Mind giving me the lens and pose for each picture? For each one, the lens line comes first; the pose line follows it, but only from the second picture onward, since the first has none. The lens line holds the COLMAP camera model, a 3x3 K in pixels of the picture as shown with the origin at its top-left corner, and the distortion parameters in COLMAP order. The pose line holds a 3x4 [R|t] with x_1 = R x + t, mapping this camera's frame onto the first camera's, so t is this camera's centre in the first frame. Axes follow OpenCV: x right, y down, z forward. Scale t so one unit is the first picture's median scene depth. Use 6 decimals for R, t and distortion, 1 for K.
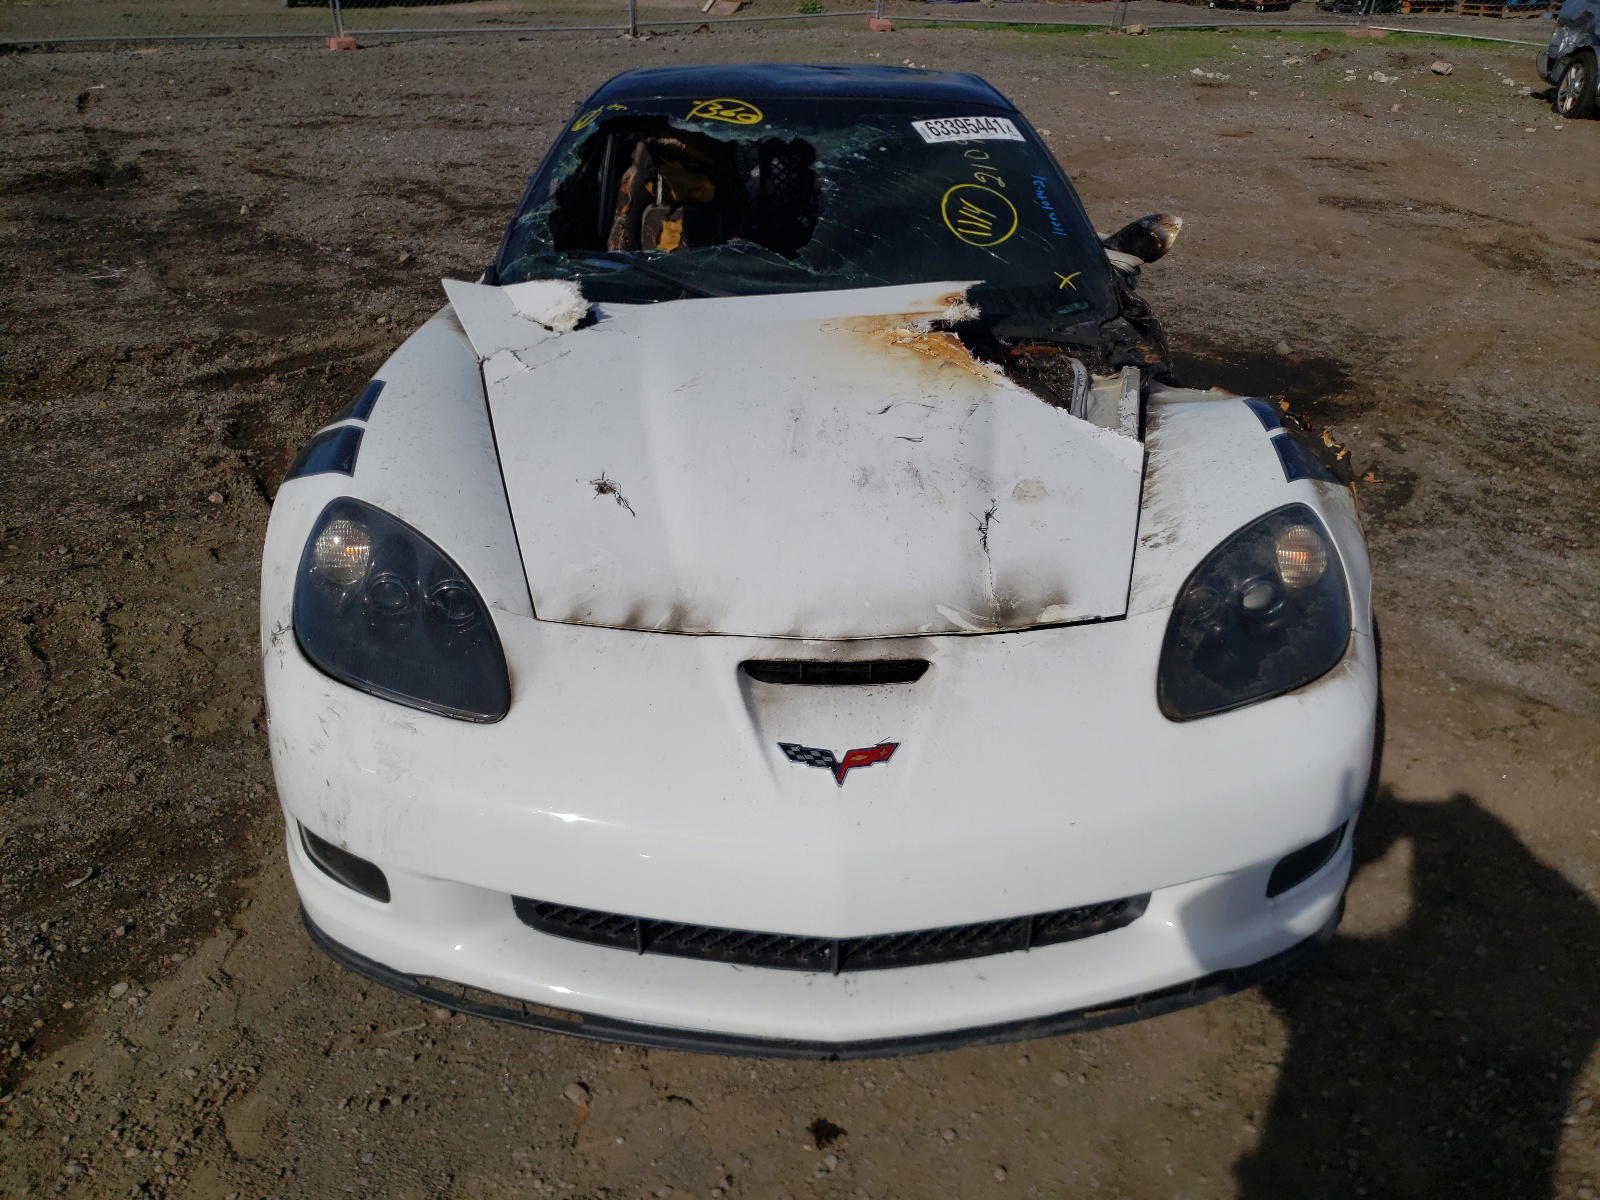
lens RADIAL K [[1204.4, 0, 800.0], [0, 1204.4, 600.0], [0, 0, 1]] dist [0.080002, -0.082186]
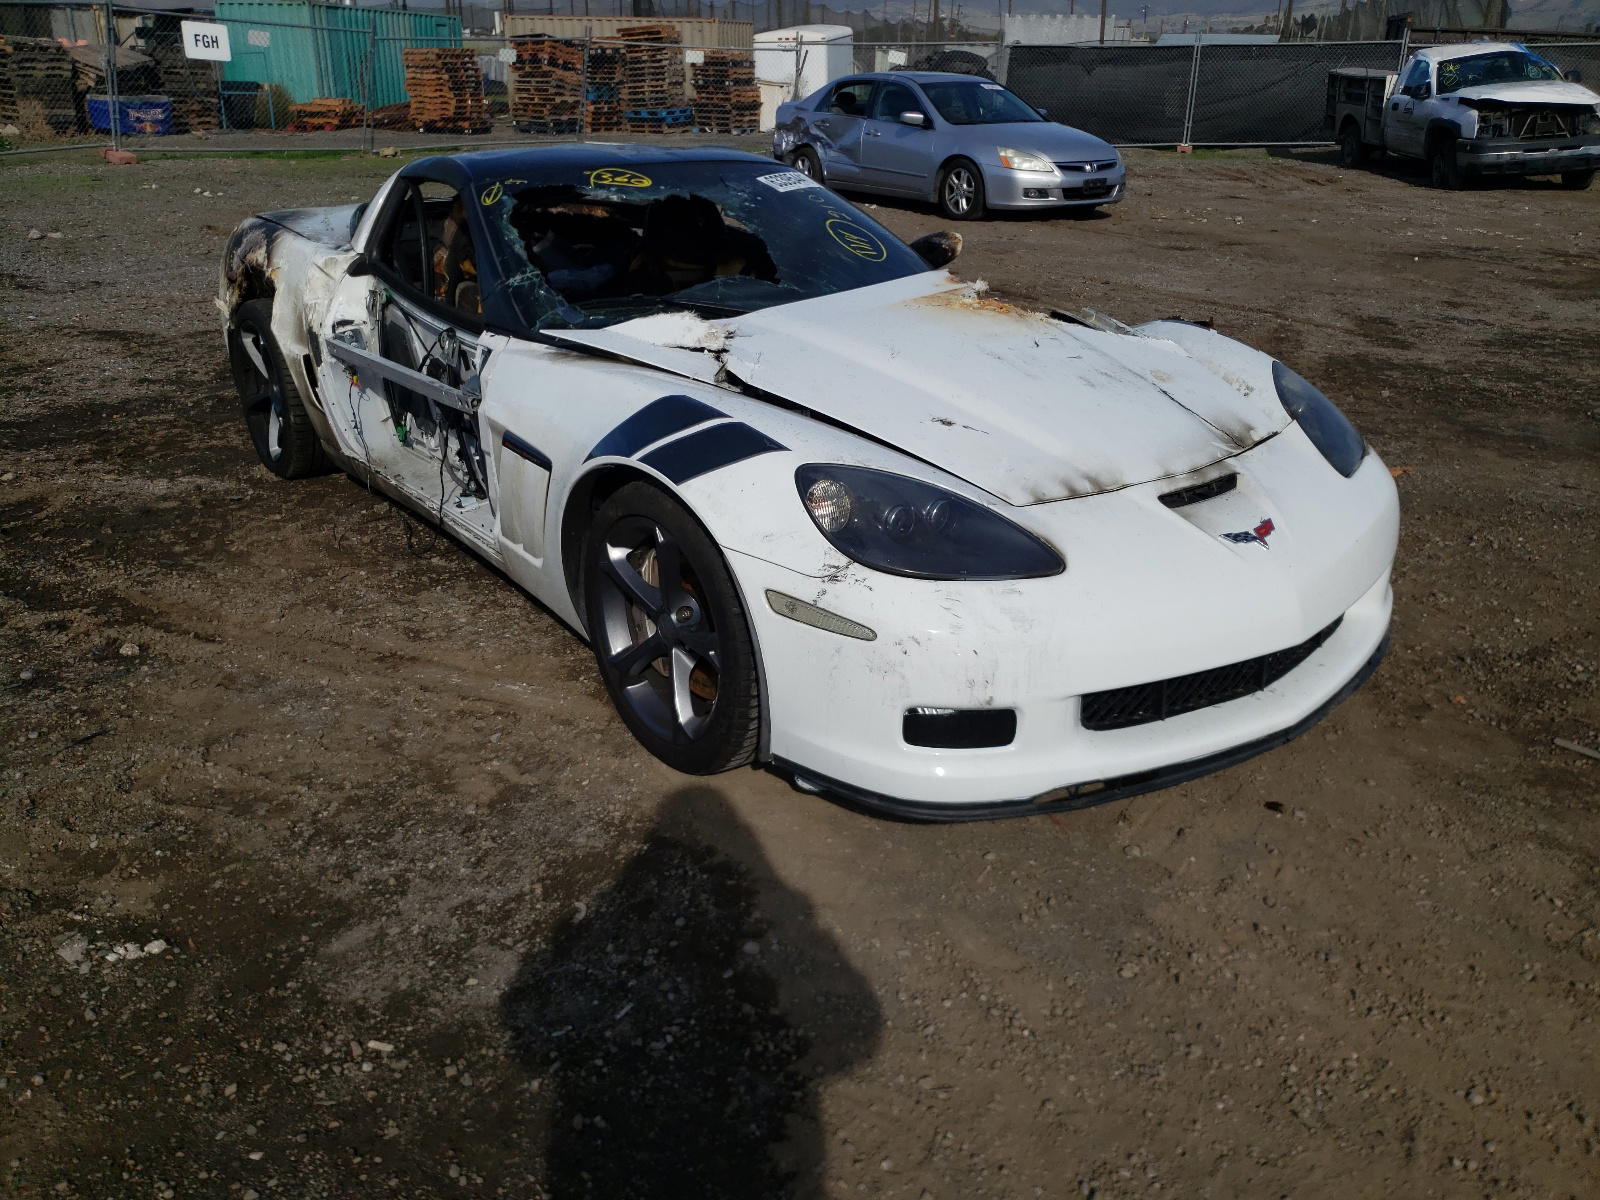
lens RADIAL K [[1204.4, 0, 800.0], [0, 1204.4, 600.0], [0, 0, 1]] dist [0.080002, -0.082186]
pose [[0.812729, -0.244123, 0.529032, -1.006815], [0.290142, 0.956975, -0.004135, 0.044314], [-0.505261, 0.156855, 0.848592, 0.029669]]
